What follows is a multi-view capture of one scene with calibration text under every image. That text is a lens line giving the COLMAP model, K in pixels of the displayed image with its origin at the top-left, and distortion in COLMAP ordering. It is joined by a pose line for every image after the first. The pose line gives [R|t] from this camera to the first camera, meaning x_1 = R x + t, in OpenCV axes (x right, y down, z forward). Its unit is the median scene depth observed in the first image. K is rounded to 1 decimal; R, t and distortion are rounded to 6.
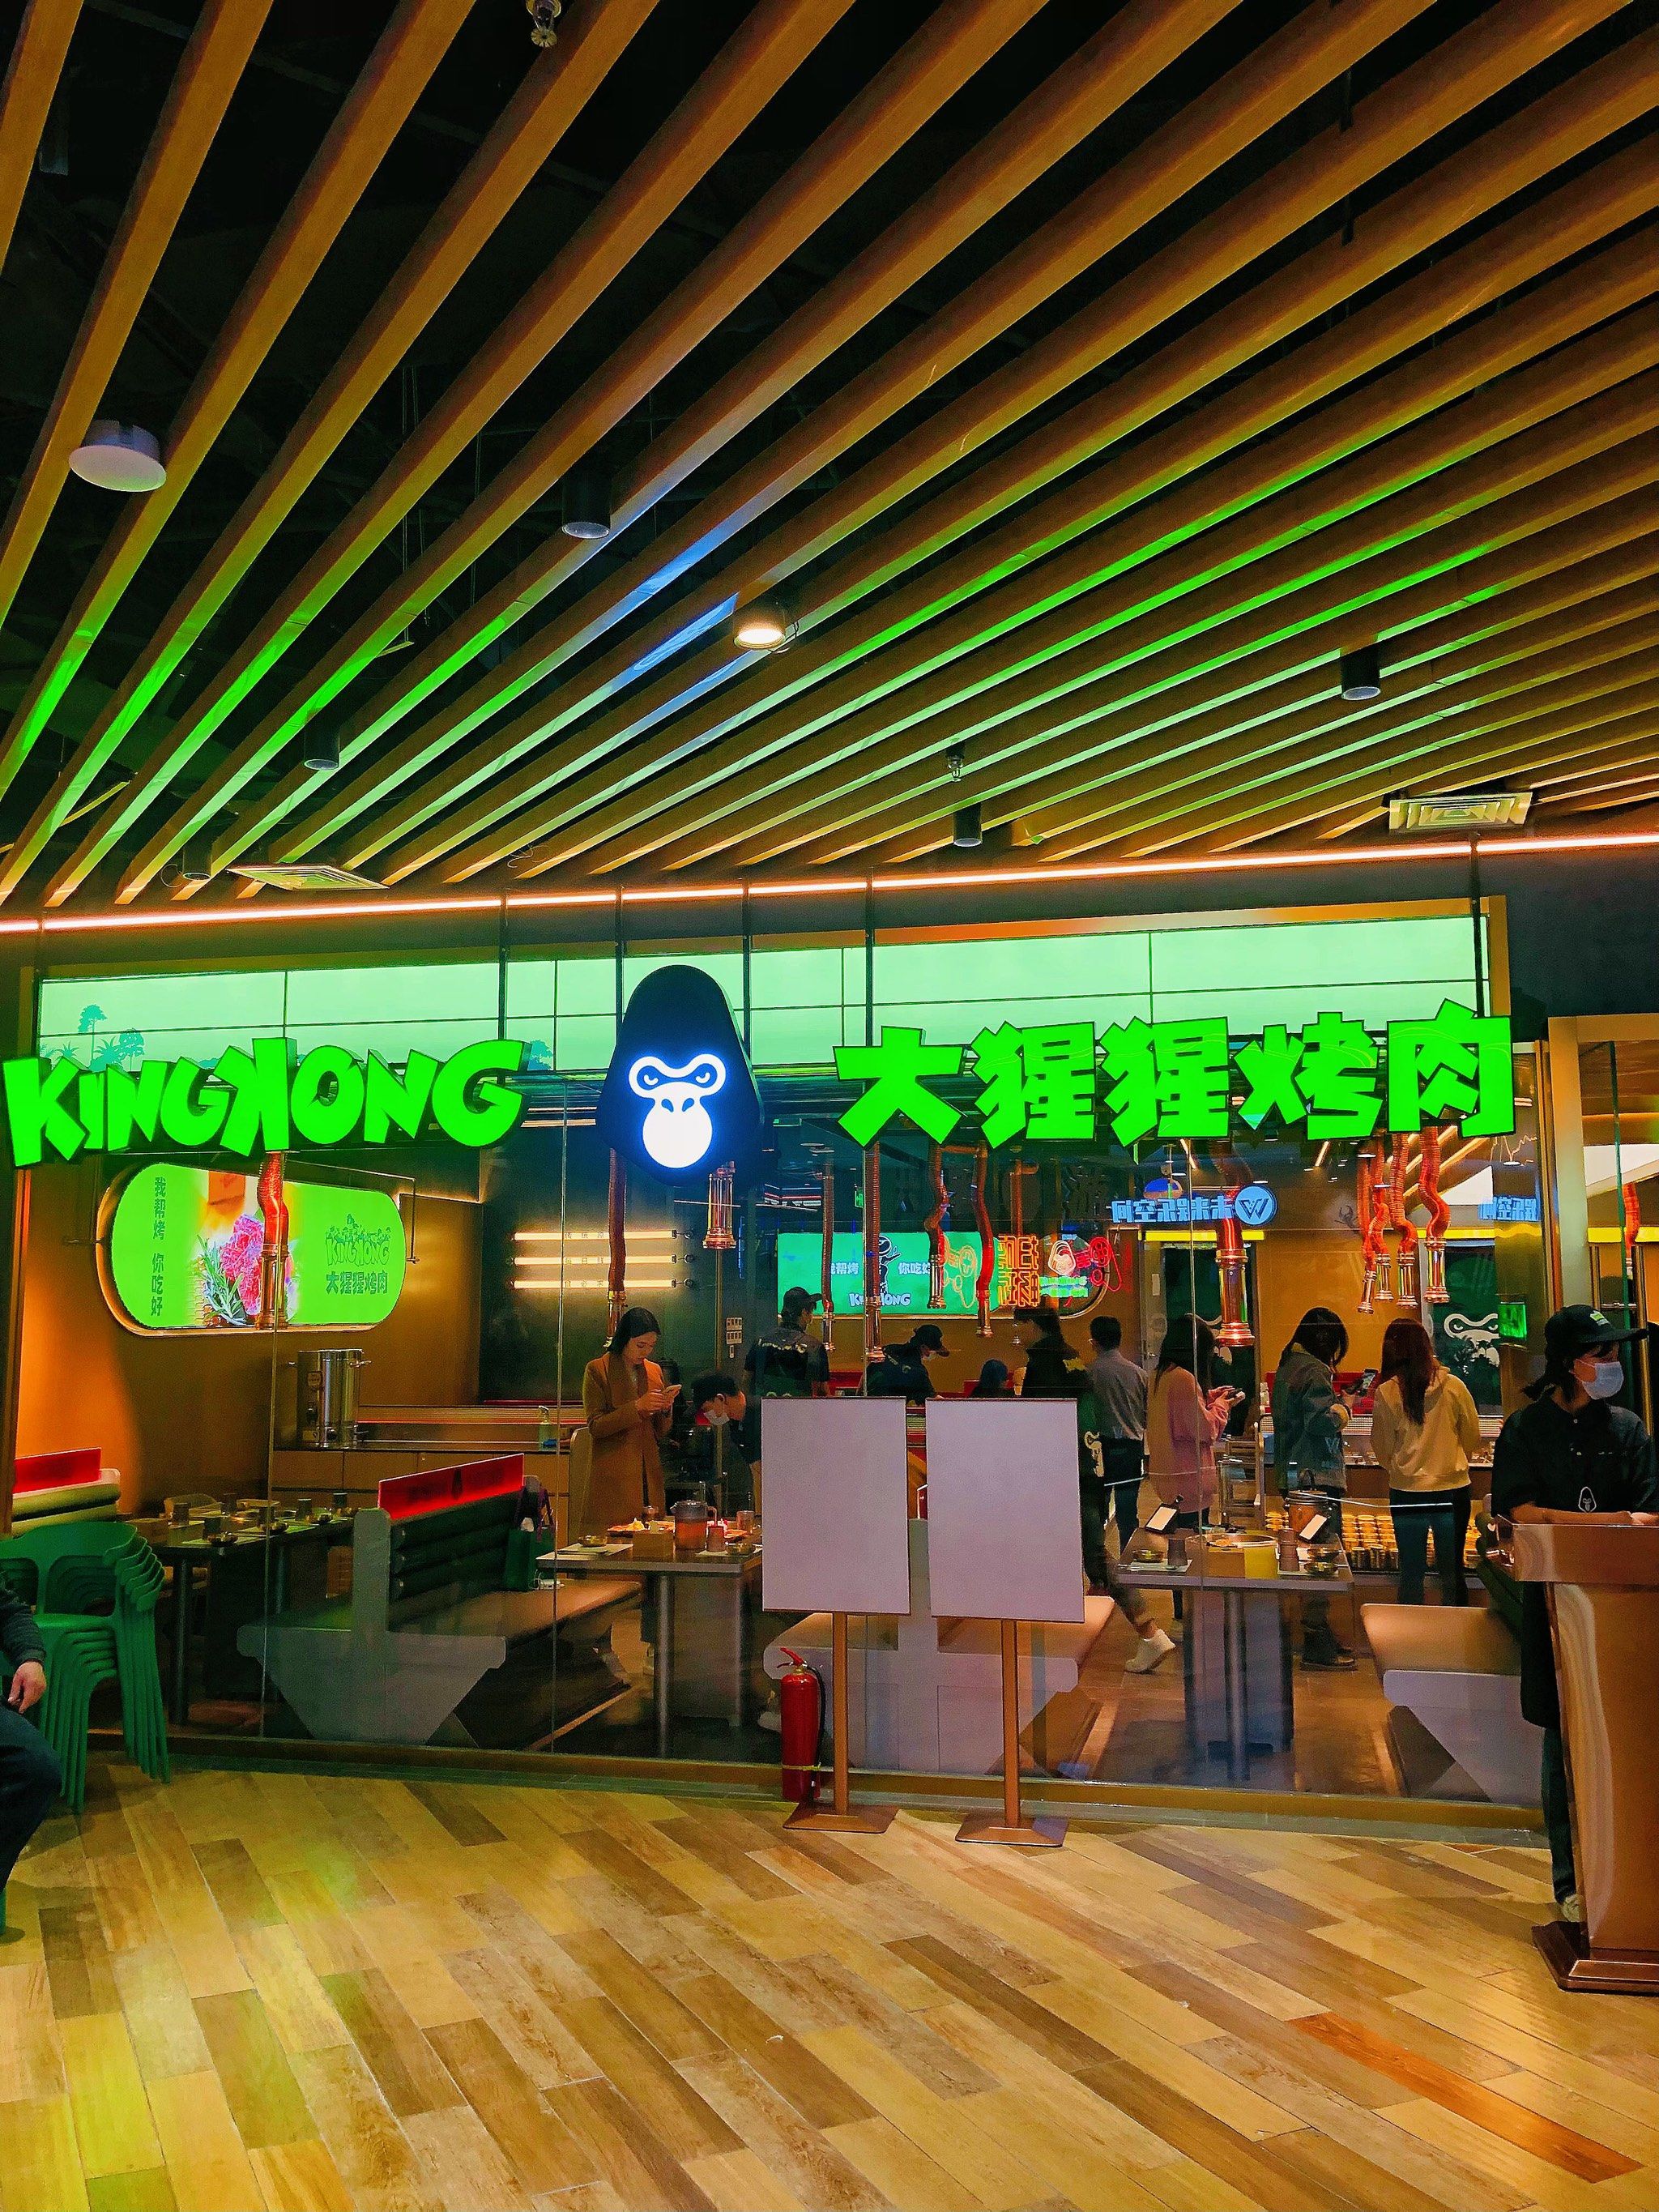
lens RADIAL K [[1793.8, 0, 829.8], [0, 1793.8, 1105.3], [0, 0, 1]] dist [0.024187, -0.009530]
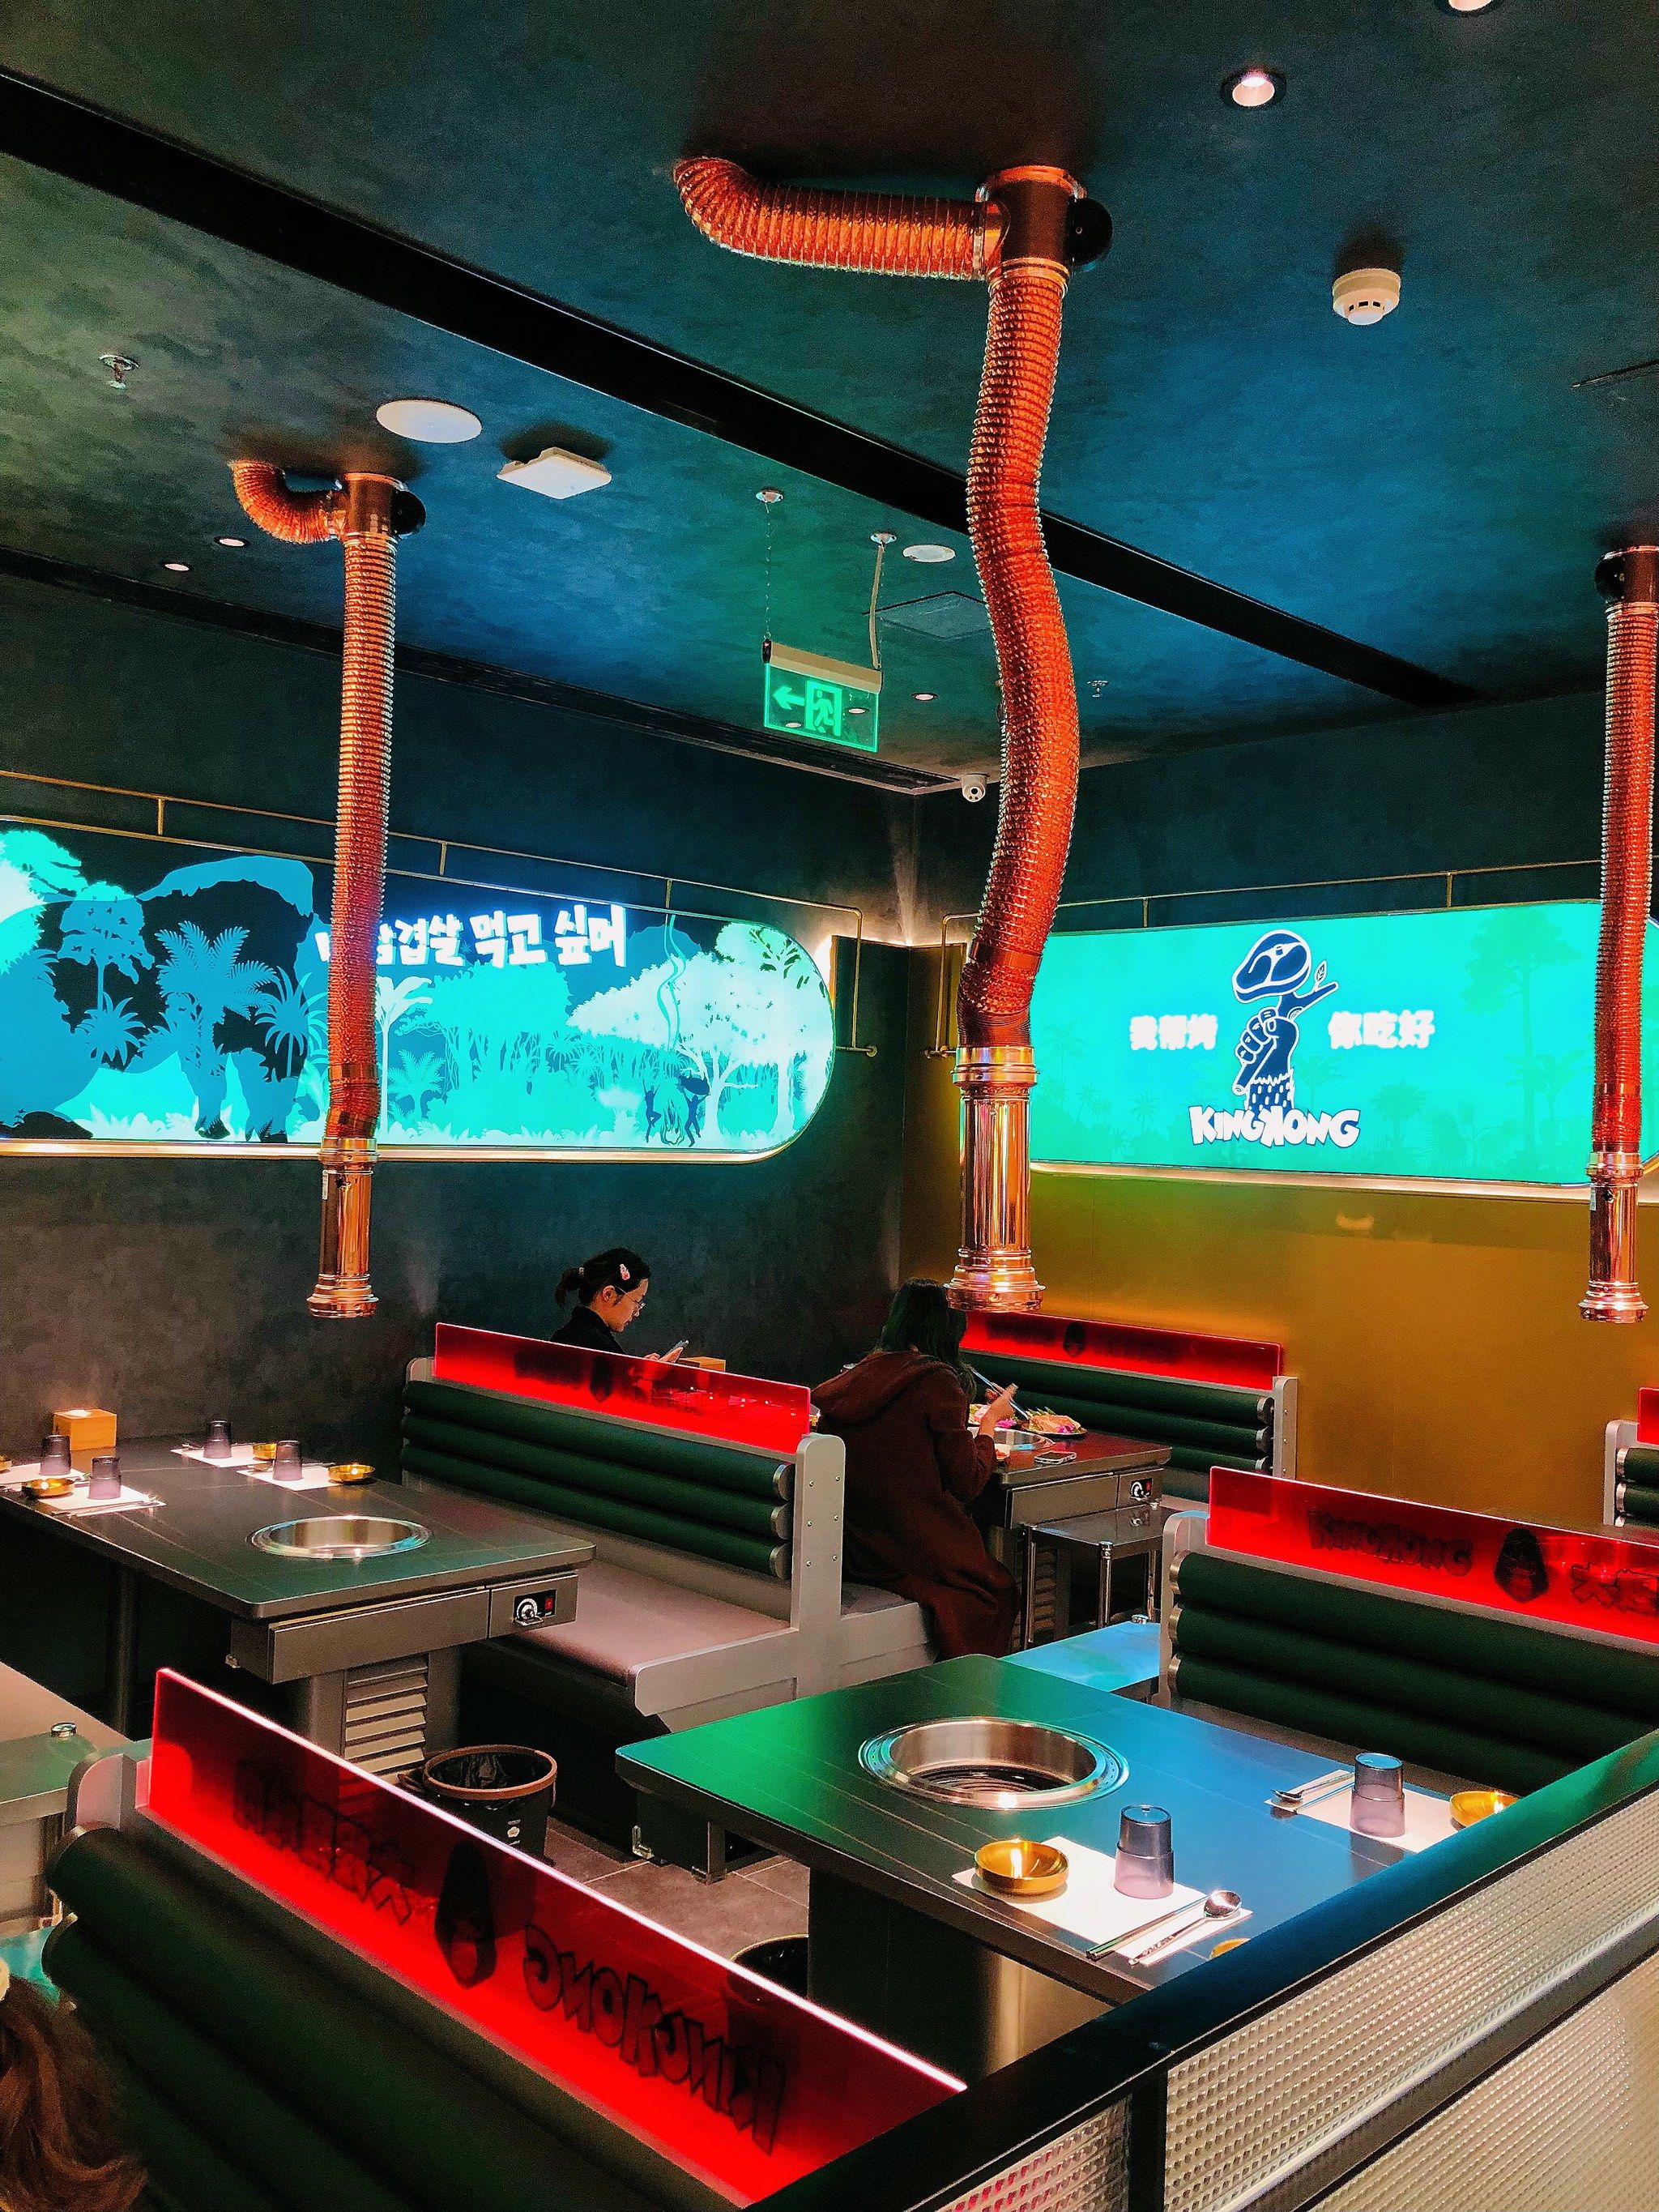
lens RADIAL K [[1793.8, 0, 829.2], [0, 1793.8, 1106.2], [0, 0, 1]] dist [0.024187, -0.009530]
pose [[0.833794, 0.019303, -0.551738, 0.690137], [0.025477, 0.996978, 0.073382, -0.267406], [0.551488, -0.075242, 0.830783, -1.820546]]
